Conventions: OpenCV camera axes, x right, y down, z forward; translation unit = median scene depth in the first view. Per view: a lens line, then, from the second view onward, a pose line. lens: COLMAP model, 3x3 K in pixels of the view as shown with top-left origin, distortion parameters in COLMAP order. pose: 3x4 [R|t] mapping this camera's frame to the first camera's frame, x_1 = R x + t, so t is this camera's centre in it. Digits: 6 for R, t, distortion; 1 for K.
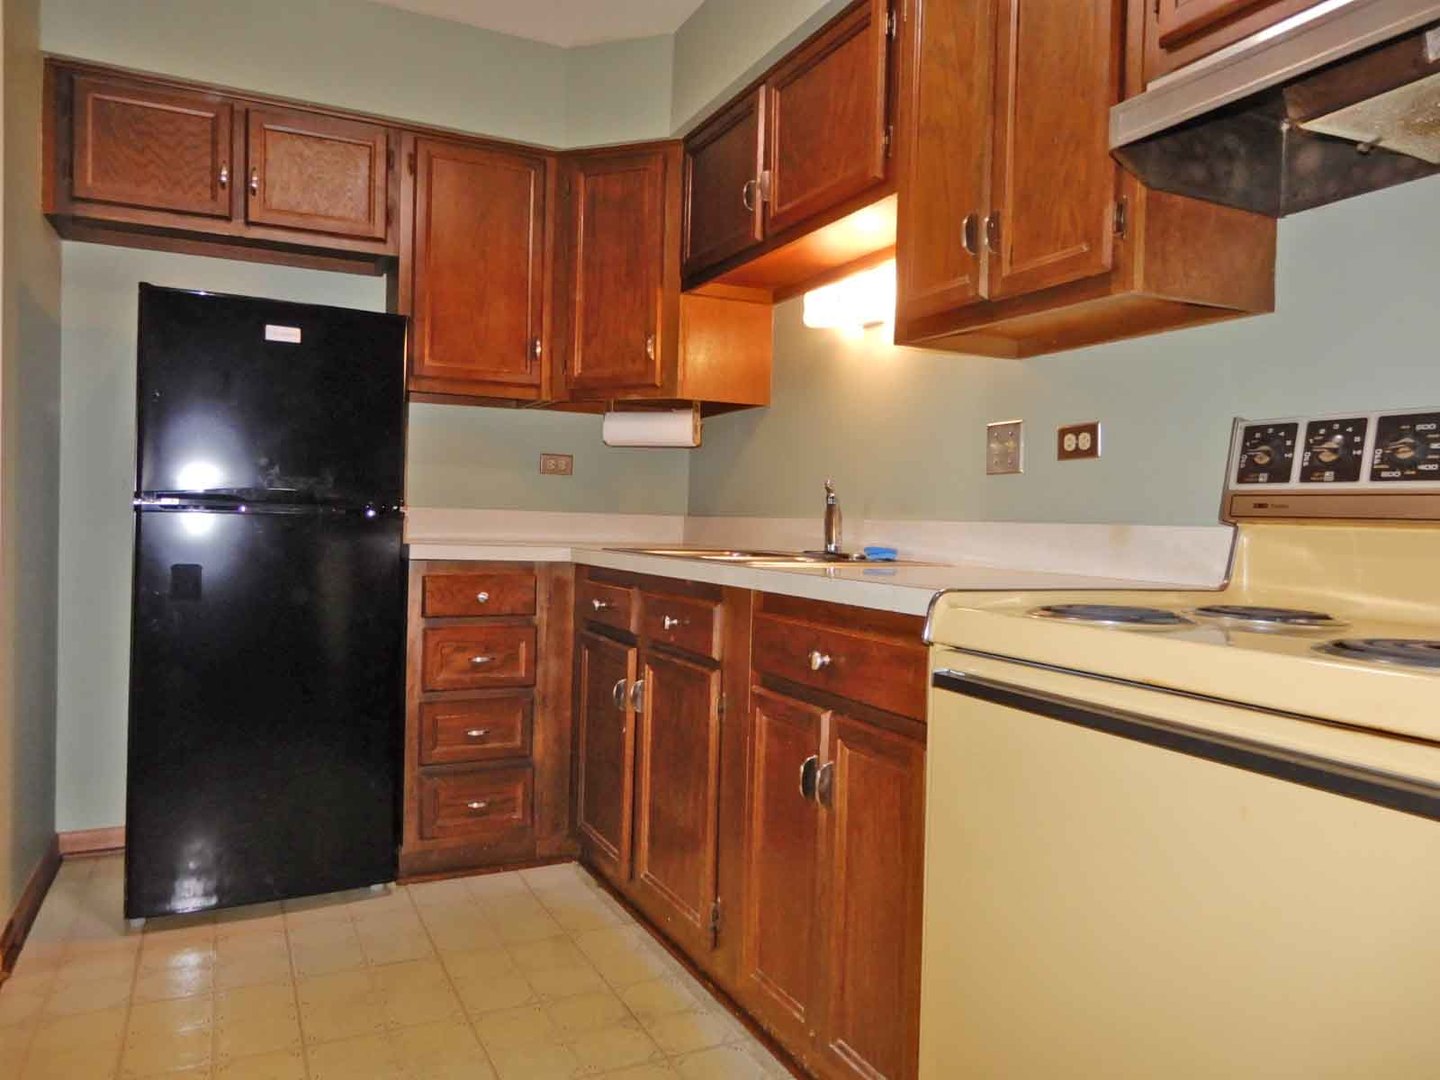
lens RADIAL K [[1019.7, 0, 719.8], [0, 1019.7, 538.4], [0, 0, 1]] dist [-0.014170, -0.002399]
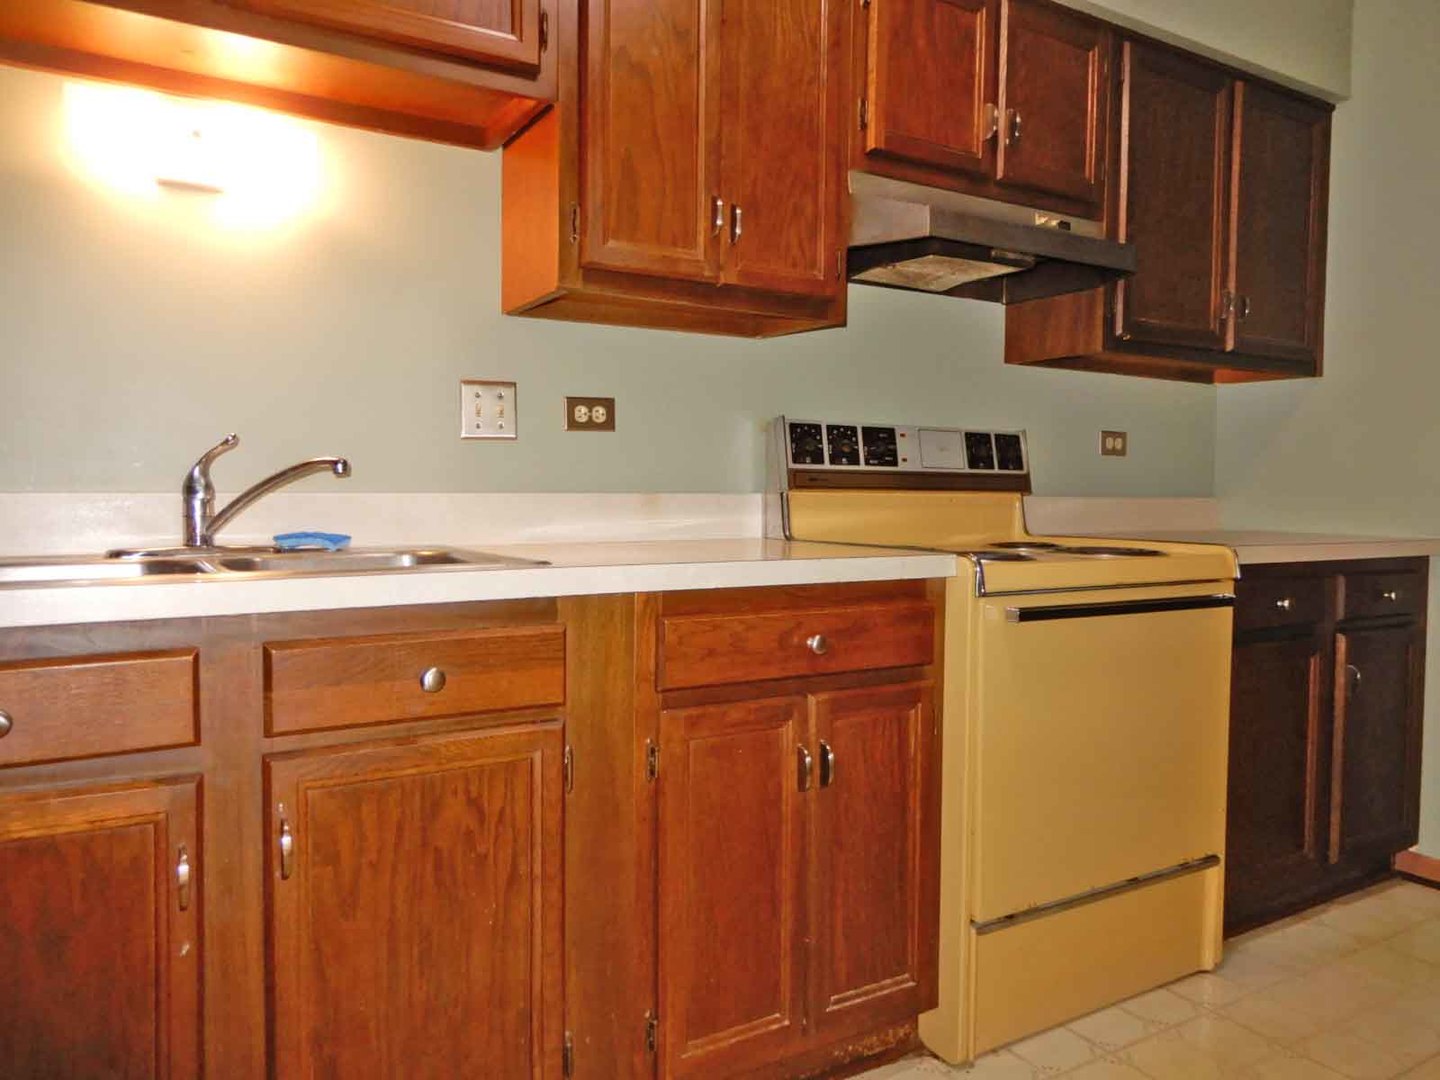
lens RADIAL K [[1019.7, 0, 719.1], [0, 1019.7, 538.4], [0, 0, 1]] dist [-0.014170, -0.002399]
pose [[-0.089525, -0.077014, 0.993003, -0.893554], [0.009510, 0.996894, 0.078174, -0.061901], [-0.995939, 0.016442, -0.088515, 1.227450]]
